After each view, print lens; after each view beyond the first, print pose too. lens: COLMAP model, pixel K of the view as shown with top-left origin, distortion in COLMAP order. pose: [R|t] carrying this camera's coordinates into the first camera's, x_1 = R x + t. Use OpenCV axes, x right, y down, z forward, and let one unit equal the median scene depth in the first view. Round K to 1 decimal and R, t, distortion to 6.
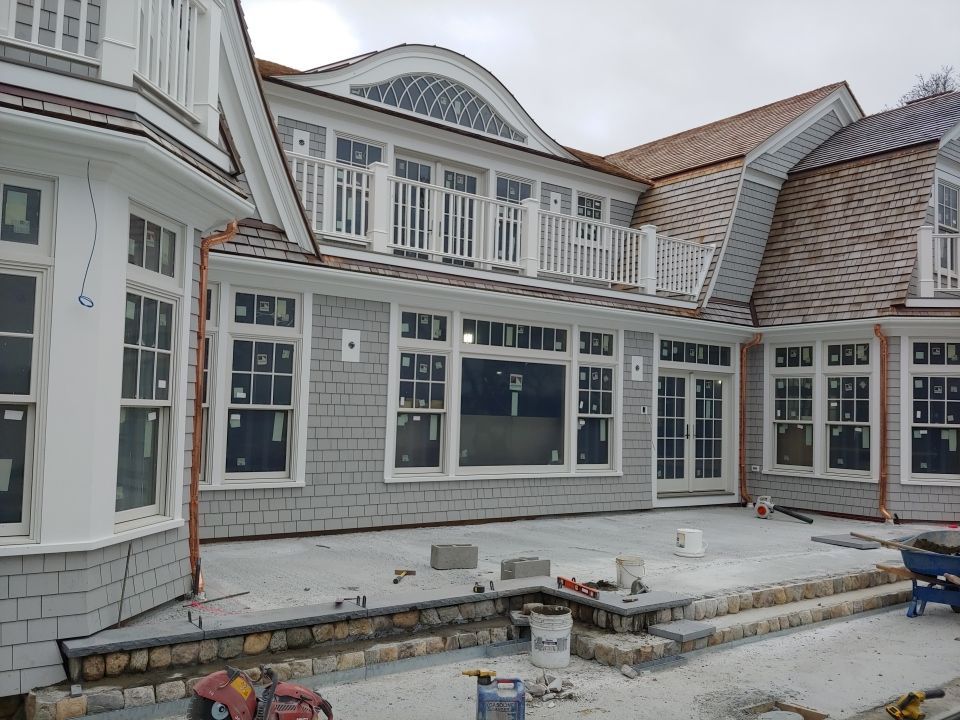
lens RADIAL K [[835.8, 0, 482.5], [0, 835.8, 365.5], [0, 0, 1]] dist [0.087592, -0.162195]
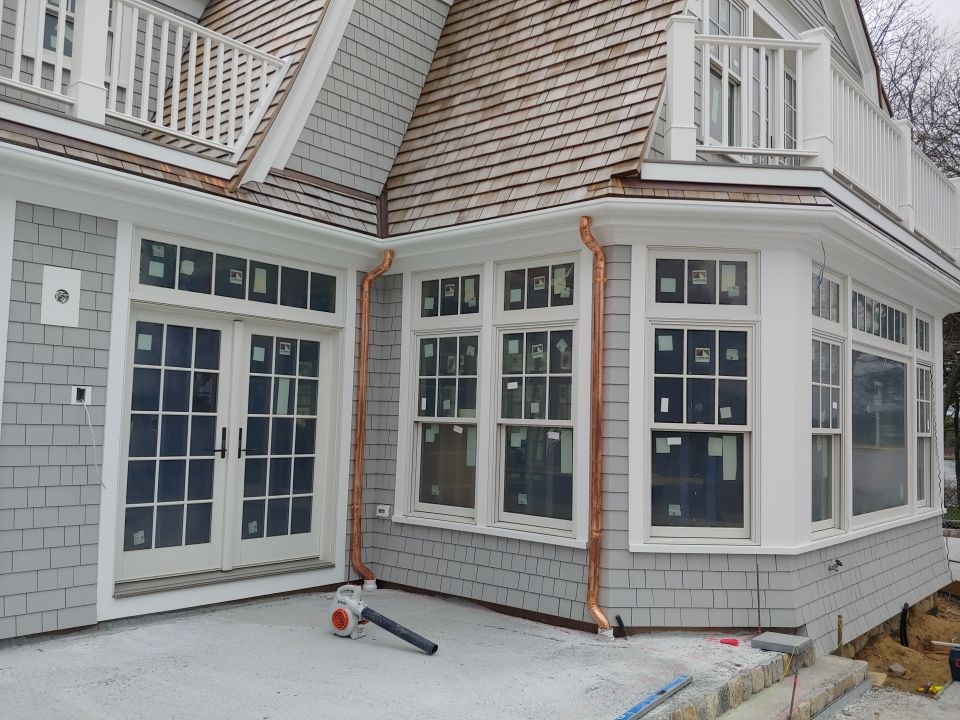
lens RADIAL K [[831.8, 0, 464.4], [0, 831.8, 355.7], [0, 0, 1]] dist [0.306259, -0.941413]
pose [[0.979464, 0.014726, 0.201083, 0.284921], [-0.011721, 0.999801, -0.016126, 0.036196], [-0.201280, 0.013438, 0.979442, 0.511018]]
